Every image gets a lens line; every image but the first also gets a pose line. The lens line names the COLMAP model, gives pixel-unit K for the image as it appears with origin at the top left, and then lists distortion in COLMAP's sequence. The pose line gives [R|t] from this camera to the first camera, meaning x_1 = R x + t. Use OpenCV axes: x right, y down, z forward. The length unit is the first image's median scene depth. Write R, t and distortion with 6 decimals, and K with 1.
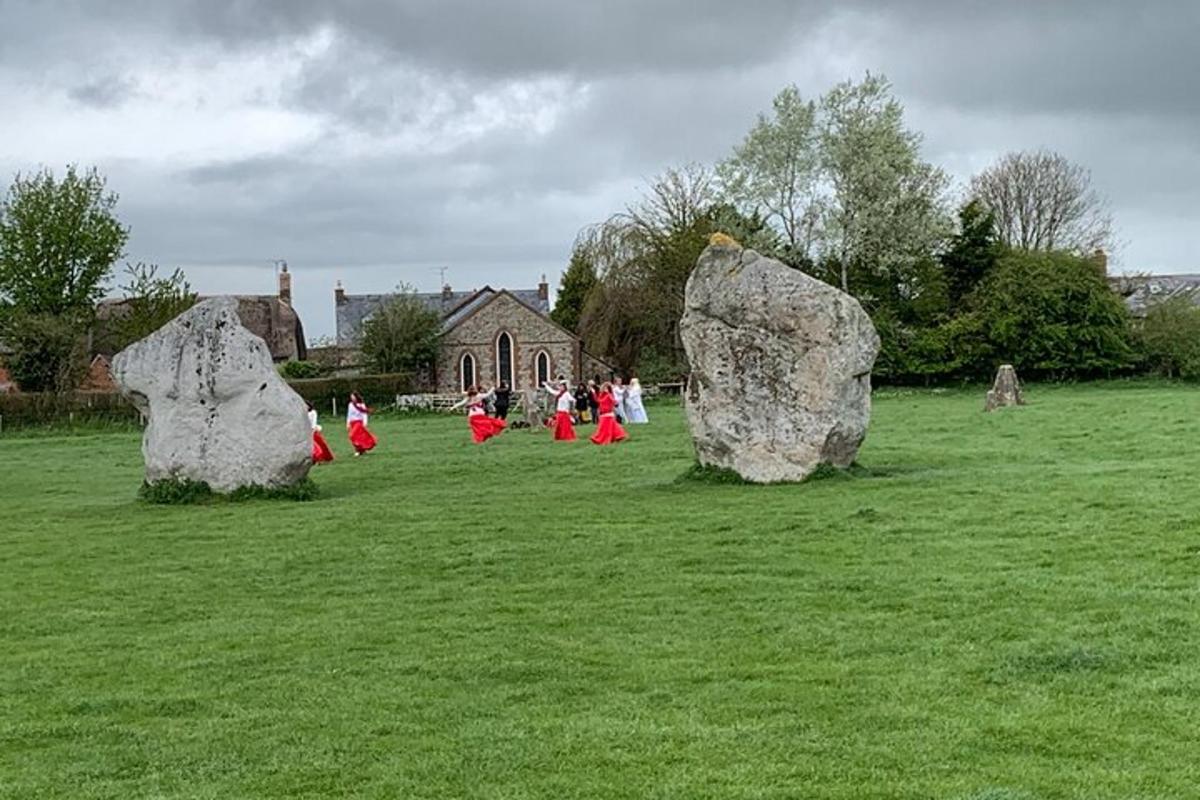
lens RADIAL K [[2350.6, 0, 600.0], [0, 2350.6, 400.0], [0, 0, 1]] dist [0.183817, -0.007677]
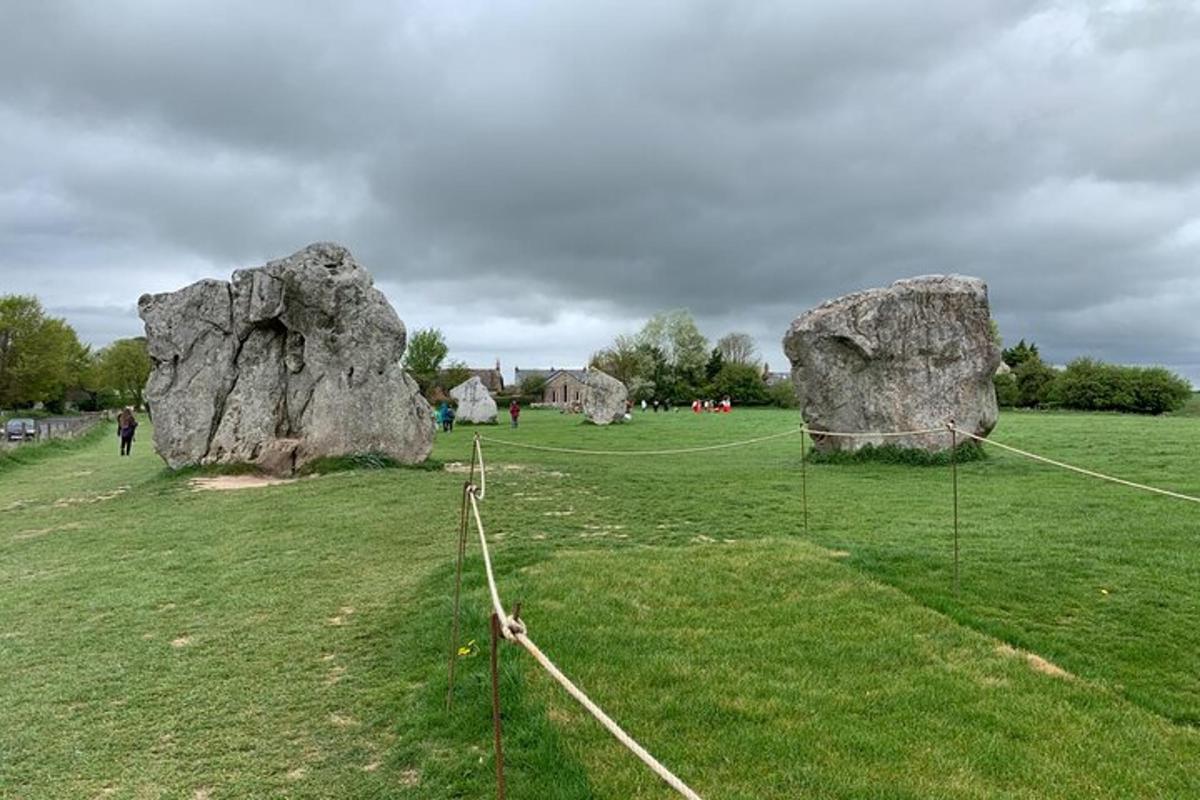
lens RADIAL K [[904.4, 0, 600.0], [0, 904.4, 400.0], [0, 0, 1]] dist [0.112412, -0.244917]
pose [[0.999081, 0.036089, -0.023140, 0.034459], [-0.036304, 0.999301, -0.008945, 0.001523], [0.022801, 0.009776, 0.999692, -0.214360]]
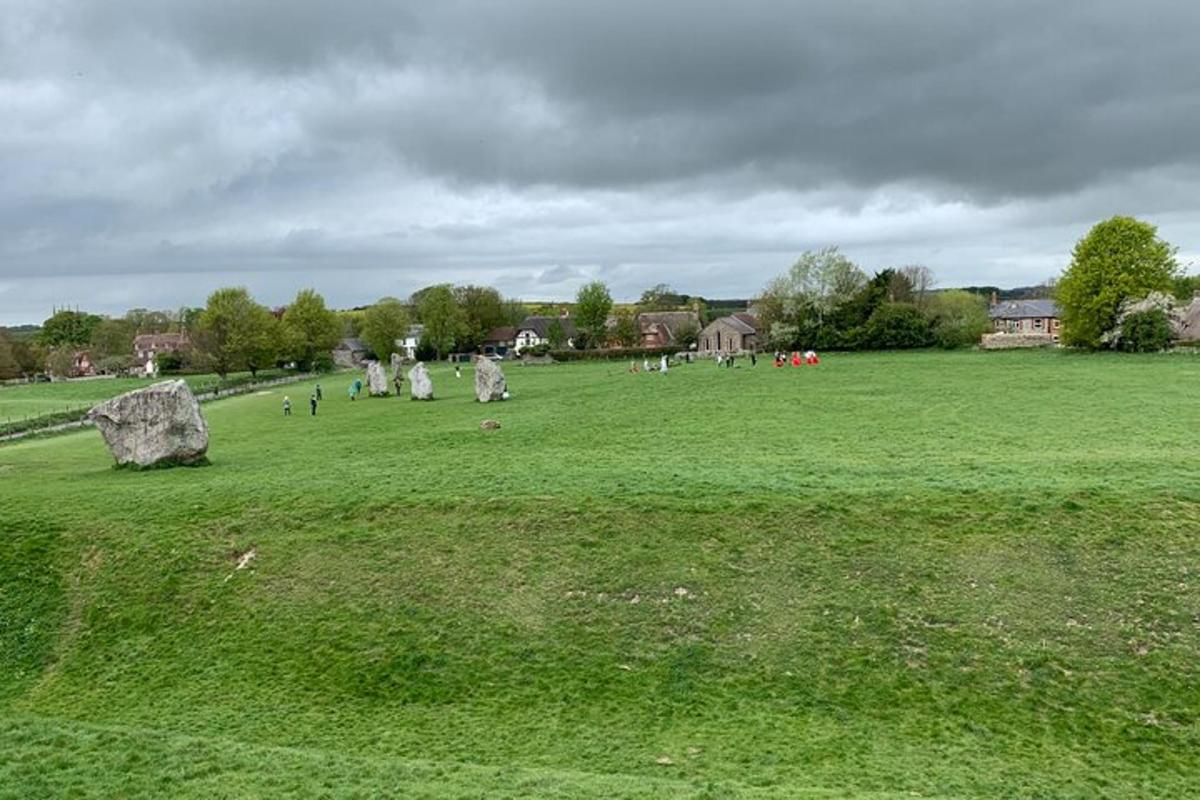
lens RADIAL K [[1084.1, 0, 600.0], [0, 1084.1, 400.0], [0, 0, 1]] dist [0.046736, -0.019646]
pose [[0.898809, 0.030791, -0.437257, 0.455355], [0.004713, 0.996793, 0.079880, -0.054315], [0.438315, -0.073858, 0.895782, -0.364504]]
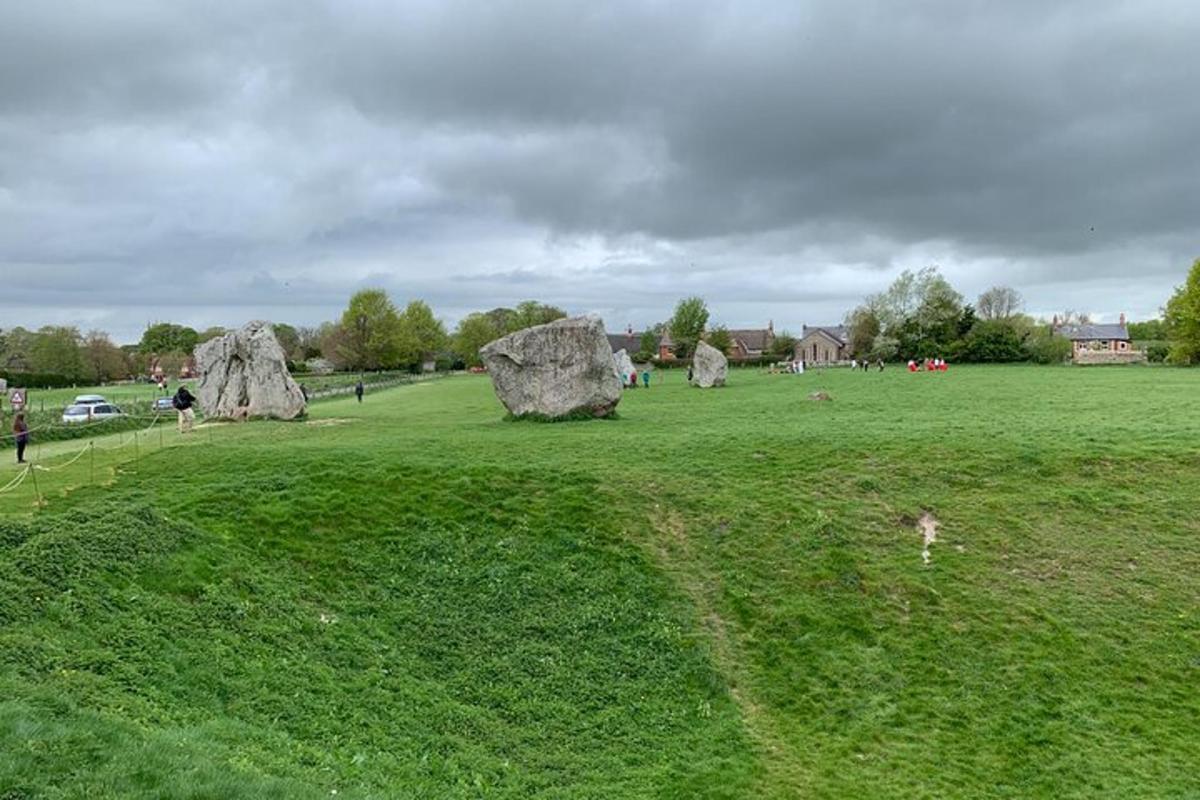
lens RADIAL K [[904.4, 0, 600.0], [0, 904.4, 400.0], [0, 0, 1]] dist [0.112412, -0.244917]
pose [[0.907282, 0.043834, -0.418231, 0.232229], [-0.022194, 0.998158, 0.056469, -0.015433], [0.419936, -0.041951, 0.906584, -0.314527]]
